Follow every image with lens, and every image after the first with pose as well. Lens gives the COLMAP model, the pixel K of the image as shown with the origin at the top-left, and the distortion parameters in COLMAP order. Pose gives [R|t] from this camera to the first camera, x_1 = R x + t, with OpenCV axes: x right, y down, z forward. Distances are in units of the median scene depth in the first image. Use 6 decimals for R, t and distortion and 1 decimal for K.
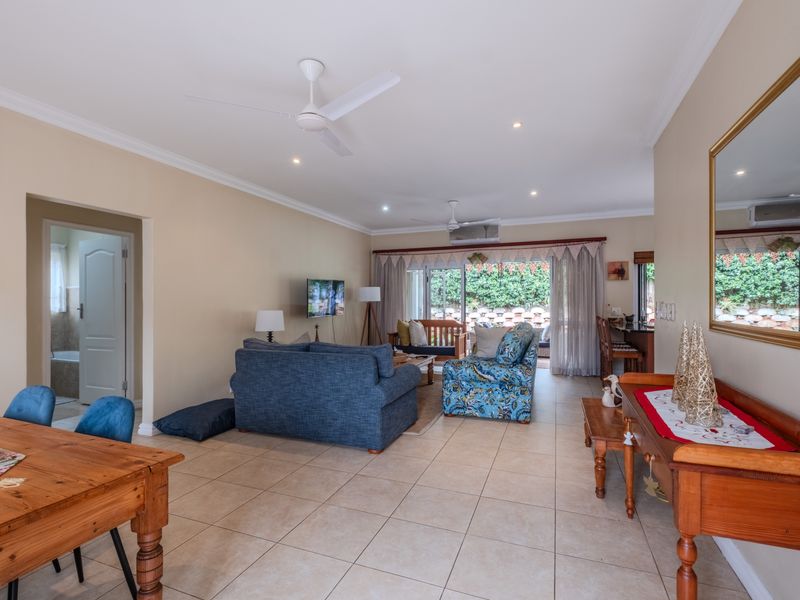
lens RADIAL K [[400.3, 0, 400.0], [0, 400.3, 300.0], [0, 0, 1]] dist [0.003300, -0.000518]
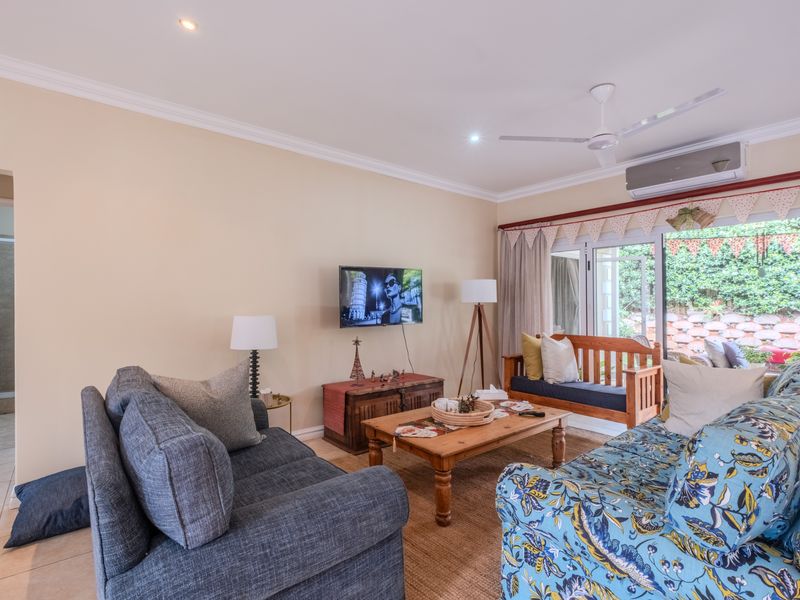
lens RADIAL K [[400.3, 0, 400.0], [0, 400.3, 300.0], [0, 0, 1]] dist [0.003300, -0.000518]
pose [[0.870225, 0.001812, -0.492651, 0.219952], [-0.003353, 0.999992, -0.002245, 0.001015], [0.492643, 0.003606, 0.870224, 0.671471]]
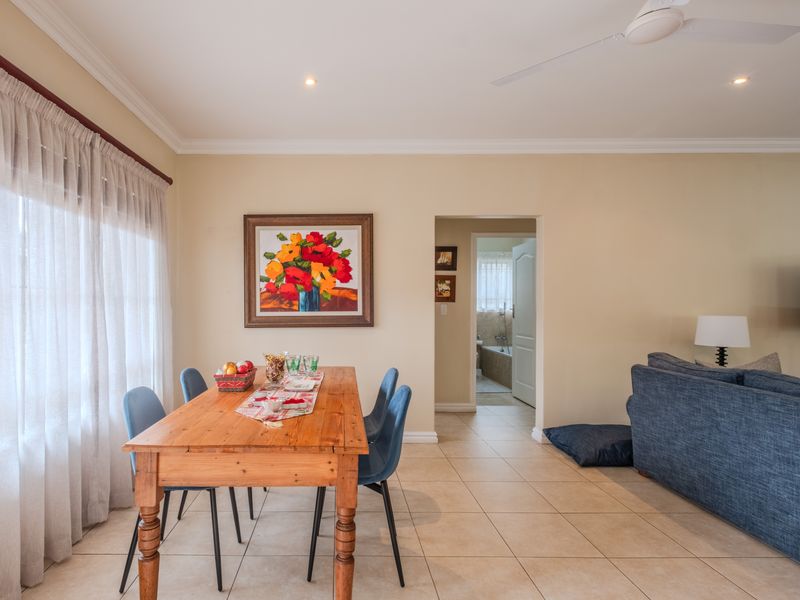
lens RADIAL K [[431.0, 0, 338.4], [0, 431.0, 300.1], [0, 0, 1]] dist [0.002069, -0.001267]
pose [[0.363212, -0.002935, -0.931702, 0.142971], [0.001143, 0.999996, -0.002705, 0.000685], [0.931706, -0.000082, 0.363213, 0.156712]]
